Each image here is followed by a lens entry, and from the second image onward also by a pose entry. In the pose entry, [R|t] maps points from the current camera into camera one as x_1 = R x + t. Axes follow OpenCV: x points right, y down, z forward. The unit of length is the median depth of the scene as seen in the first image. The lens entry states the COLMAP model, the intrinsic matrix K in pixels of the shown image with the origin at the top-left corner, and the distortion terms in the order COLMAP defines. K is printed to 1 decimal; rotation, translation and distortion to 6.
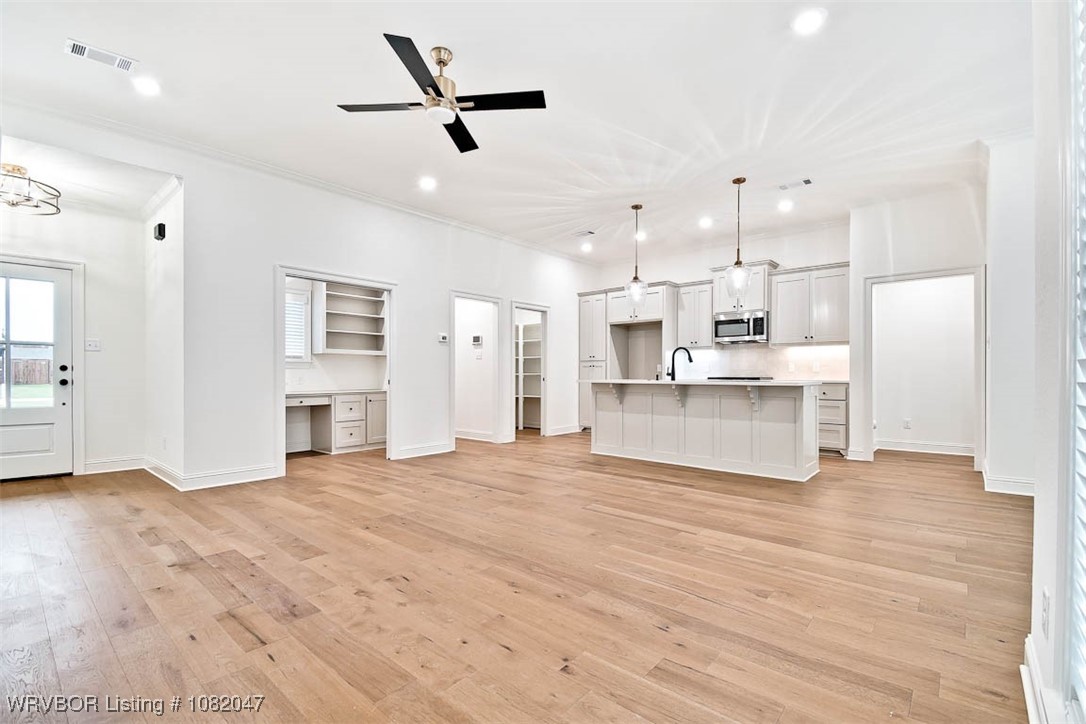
lens RADIAL K [[486.1, 0, 525.7], [0, 486.1, 388.2], [0, 0, 1]] dist [-0.001569, -0.000668]
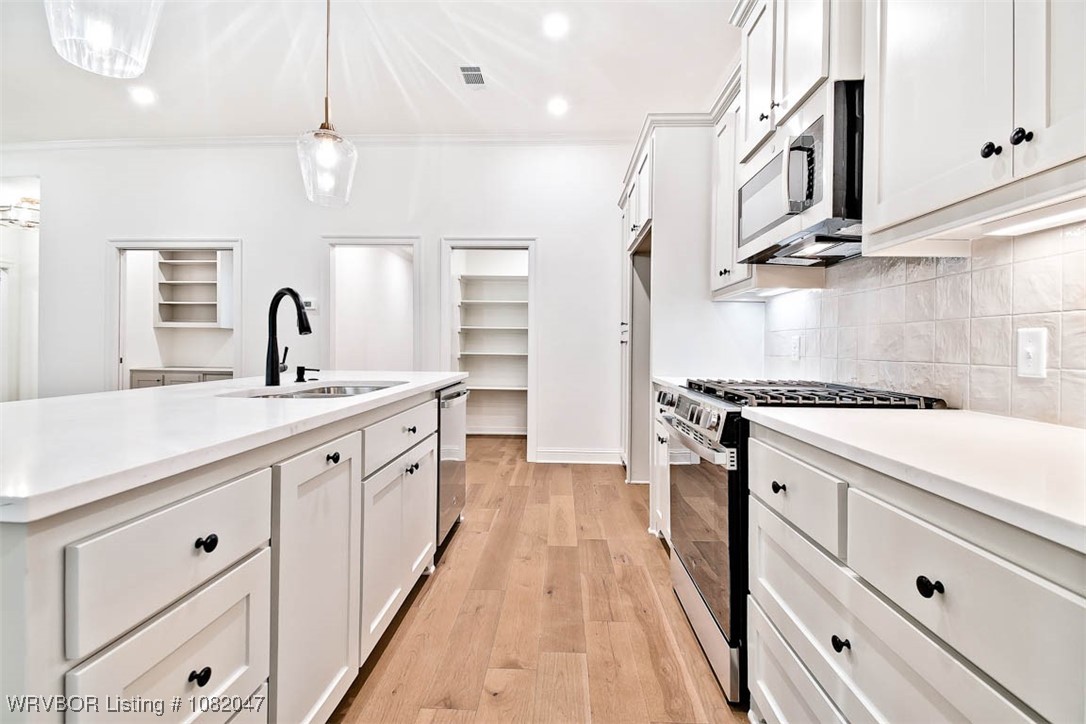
lens RADIAL K [[474.3, 0, 541.3], [0, 474.3, 373.6], [0, 0, 1]] dist [-0.016004, -0.000433]
pose [[0.643149, 0.050949, -0.764044, 0.688768], [-0.037474, 0.998683, 0.035051, -0.042278], [0.764824, 0.006089, 0.644211, 0.927277]]
